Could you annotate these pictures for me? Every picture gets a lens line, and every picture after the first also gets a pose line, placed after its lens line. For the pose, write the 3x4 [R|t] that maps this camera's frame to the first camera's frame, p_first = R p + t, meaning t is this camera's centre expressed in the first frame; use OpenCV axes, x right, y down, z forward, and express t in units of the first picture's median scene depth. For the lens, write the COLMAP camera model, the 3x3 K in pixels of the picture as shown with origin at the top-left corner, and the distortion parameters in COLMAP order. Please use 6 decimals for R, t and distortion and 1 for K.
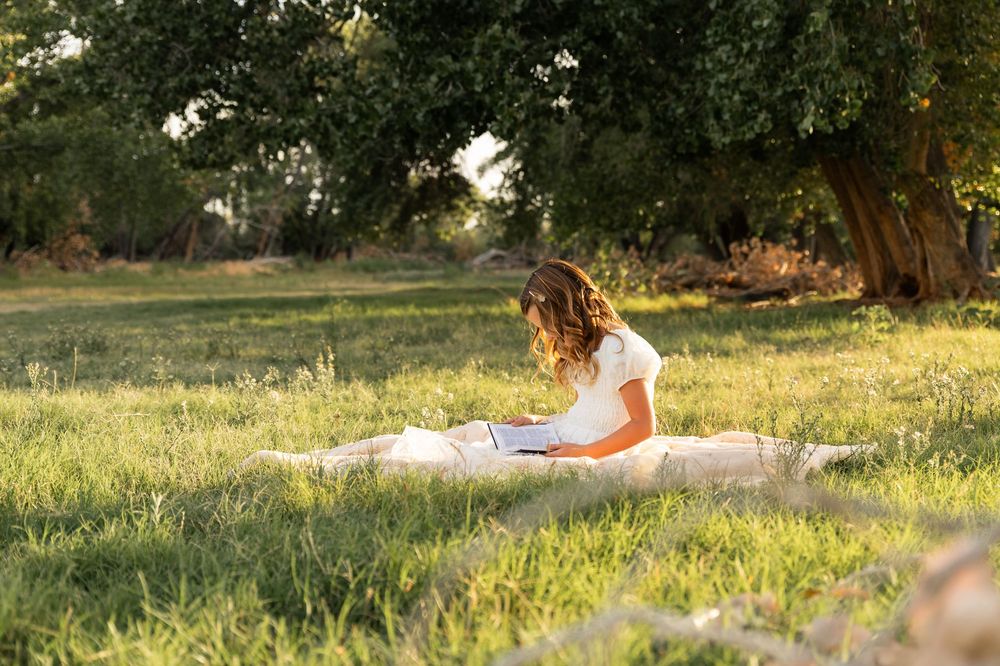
lens RADIAL K [[1540.2, 0, 521.2], [0, 1540.2, 389.2], [0, 0, 1]] dist [-0.038234, 0.000000]
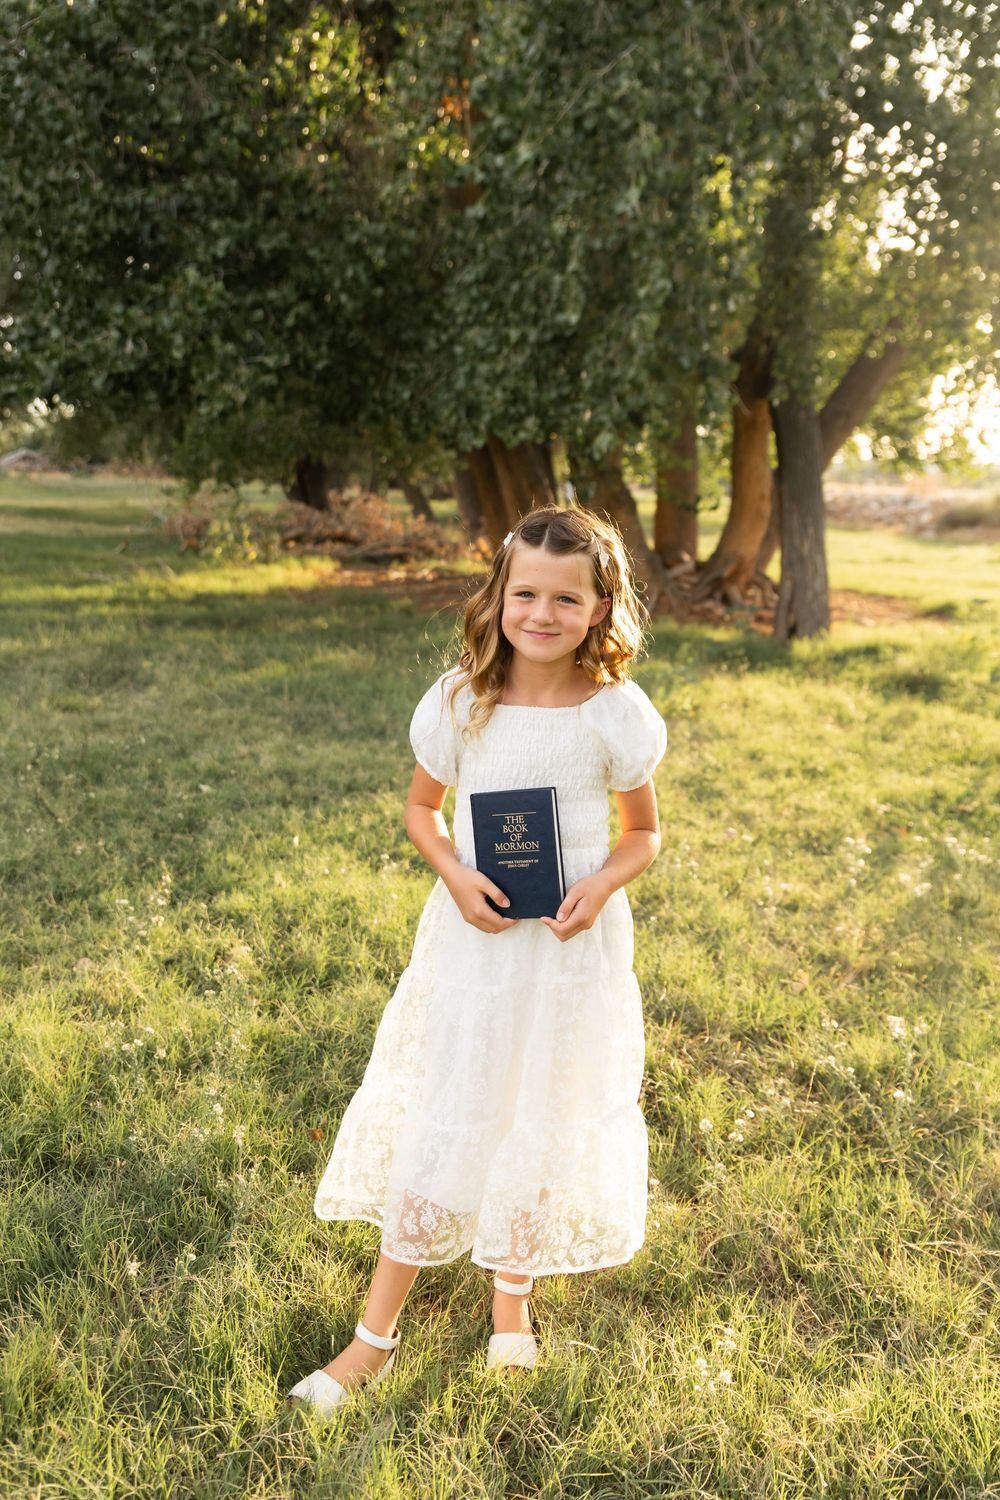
lens RADIAL K [[1339.0, 0, 449.0], [0, 1339.0, 713.4], [0, 0, 1]] dist [-0.028884, 0.027603]
pose [[0.945385, -0.004332, 0.325928, -0.116247], [-0.035194, 0.992710, 0.115278, -0.092147], [-0.324051, -0.120453, 0.938340, 0.276138]]
